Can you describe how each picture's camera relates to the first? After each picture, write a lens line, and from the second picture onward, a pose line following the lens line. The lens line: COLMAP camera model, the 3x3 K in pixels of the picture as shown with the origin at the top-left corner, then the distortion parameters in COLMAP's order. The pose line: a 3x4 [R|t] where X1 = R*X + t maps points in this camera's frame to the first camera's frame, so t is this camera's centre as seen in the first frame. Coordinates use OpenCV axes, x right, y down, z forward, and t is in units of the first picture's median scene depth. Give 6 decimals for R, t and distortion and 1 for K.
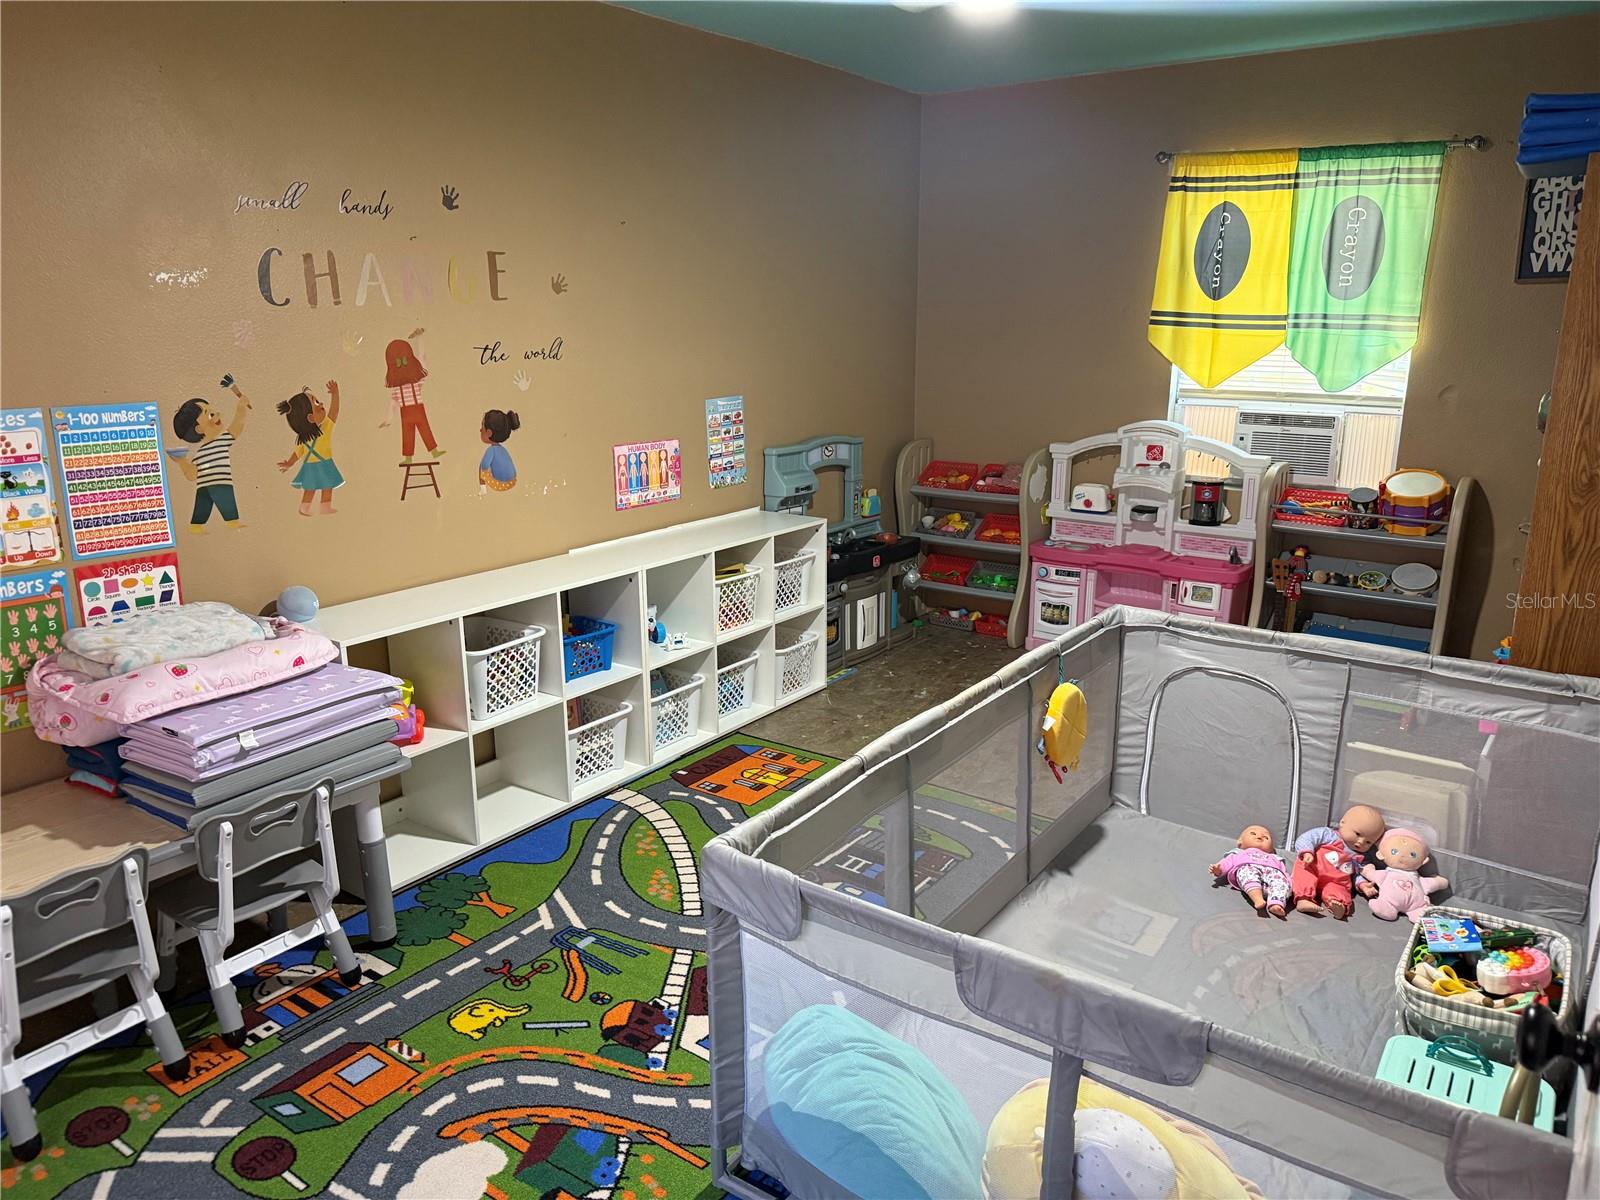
lens RADIAL K [[1132.9, 0, 800.0], [0, 1132.9, 600.0], [0, 0, 1]] dist [-0.000888, -0.006545]
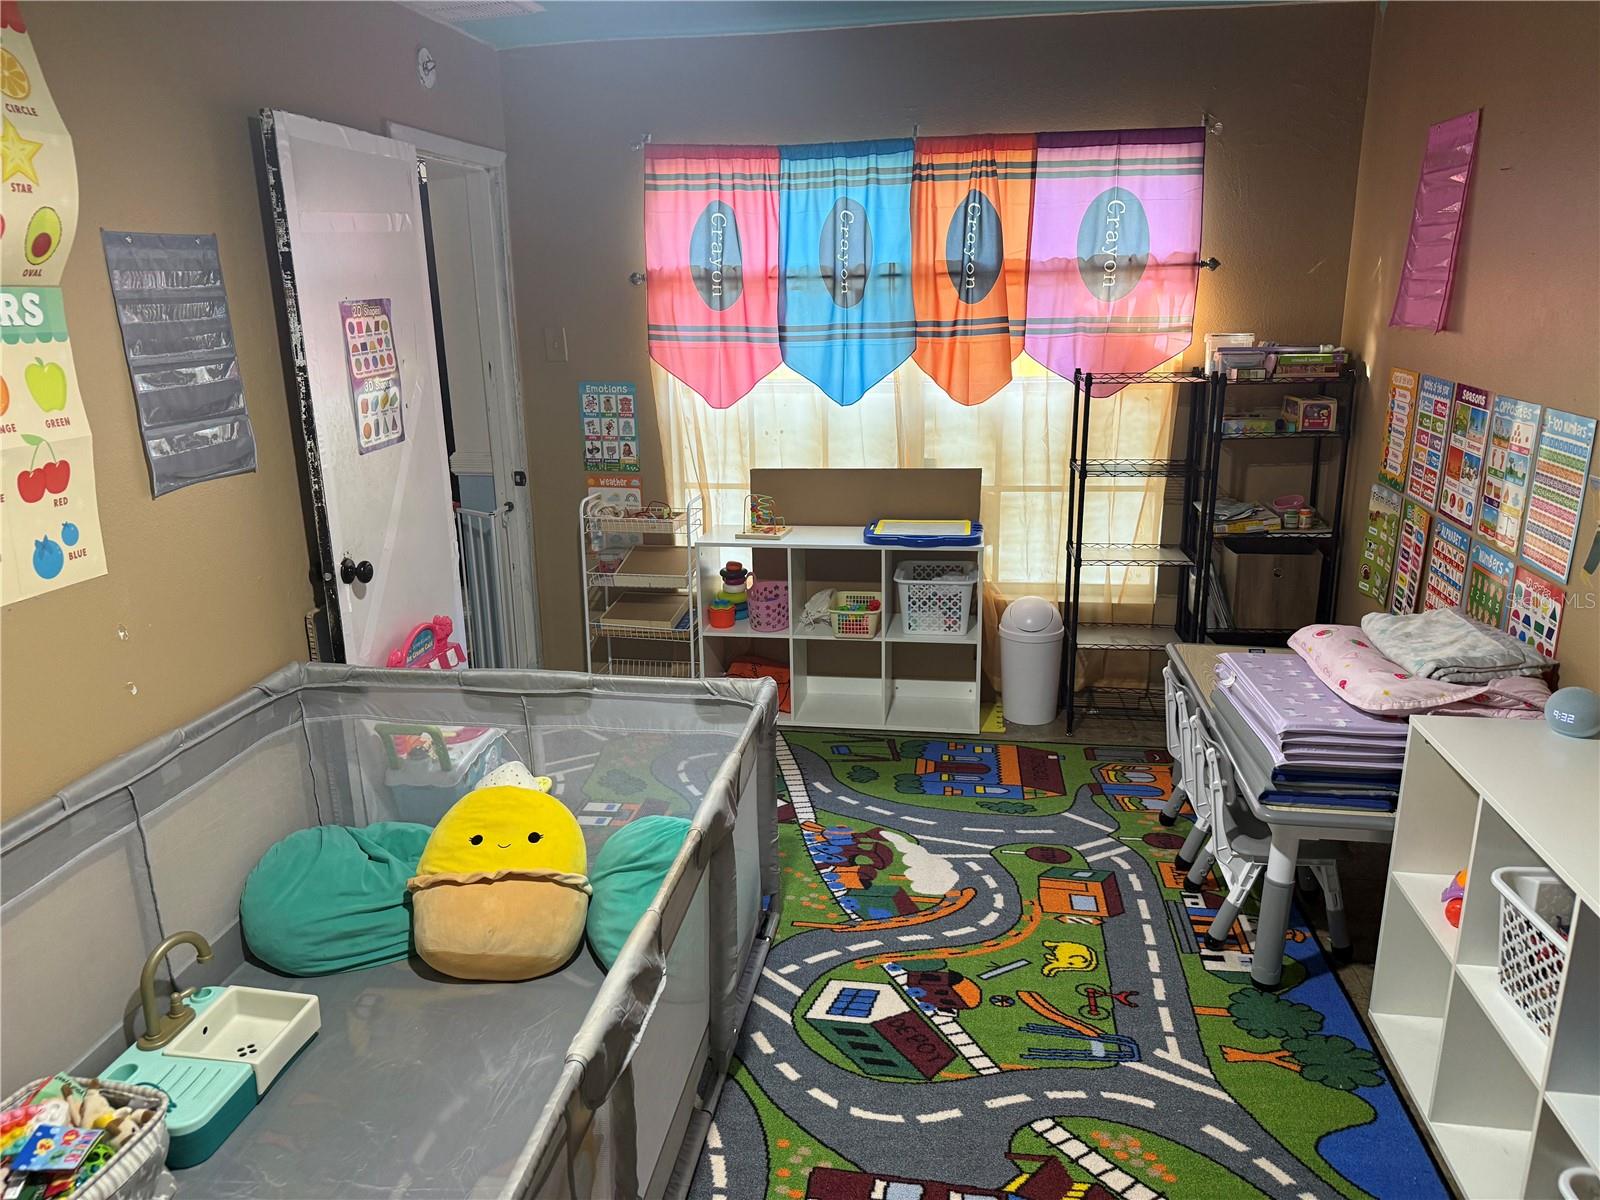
lens RADIAL K [[1132.9, 0, 800.0], [0, 1132.9, 600.0], [0, 0, 1]] dist [-0.000888, -0.006545]
pose [[-0.893260, 0.134162, -0.429055, 0.385402], [-0.093860, 0.877731, 0.469870, -0.436909], [0.439633, 0.459987, -0.771449, 1.593366]]
